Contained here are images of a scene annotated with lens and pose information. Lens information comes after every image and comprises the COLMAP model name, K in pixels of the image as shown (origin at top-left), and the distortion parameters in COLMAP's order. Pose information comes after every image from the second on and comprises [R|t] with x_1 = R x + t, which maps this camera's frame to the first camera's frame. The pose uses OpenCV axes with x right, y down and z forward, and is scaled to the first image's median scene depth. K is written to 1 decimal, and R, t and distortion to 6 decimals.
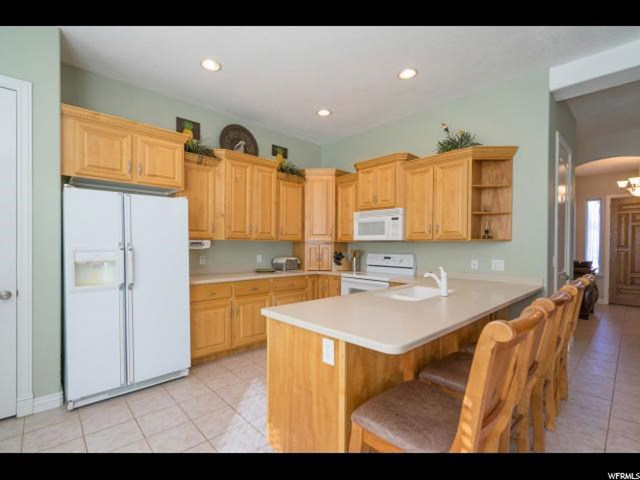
lens RADIAL K [[293.6, 0, 307.5], [0, 293.6, 249.8], [0, 0, 1]] dist [-0.008563, 0.001727]
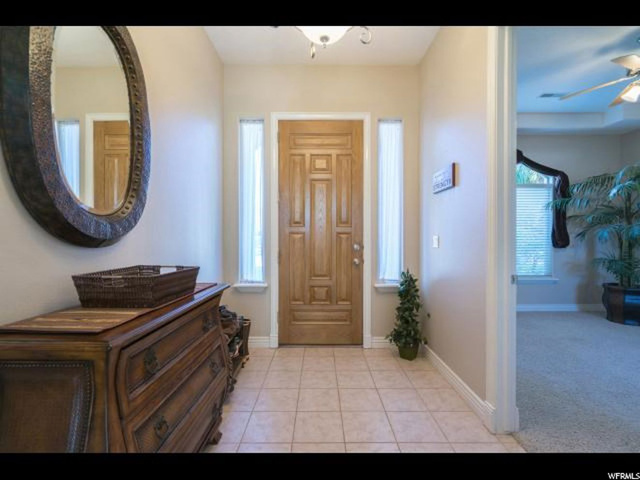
lens RADIAL K [[293.6, 0, 318.4], [0, 293.6, 240.6], [0, 0, 1]] dist [-0.008563, 0.001727]
pose [[0.646427, -0.002913, 0.762971, 0.734080], [0.015809, 0.999829, -0.009577, 0.022433], [-0.762812, 0.018253, 0.646362, 0.660613]]
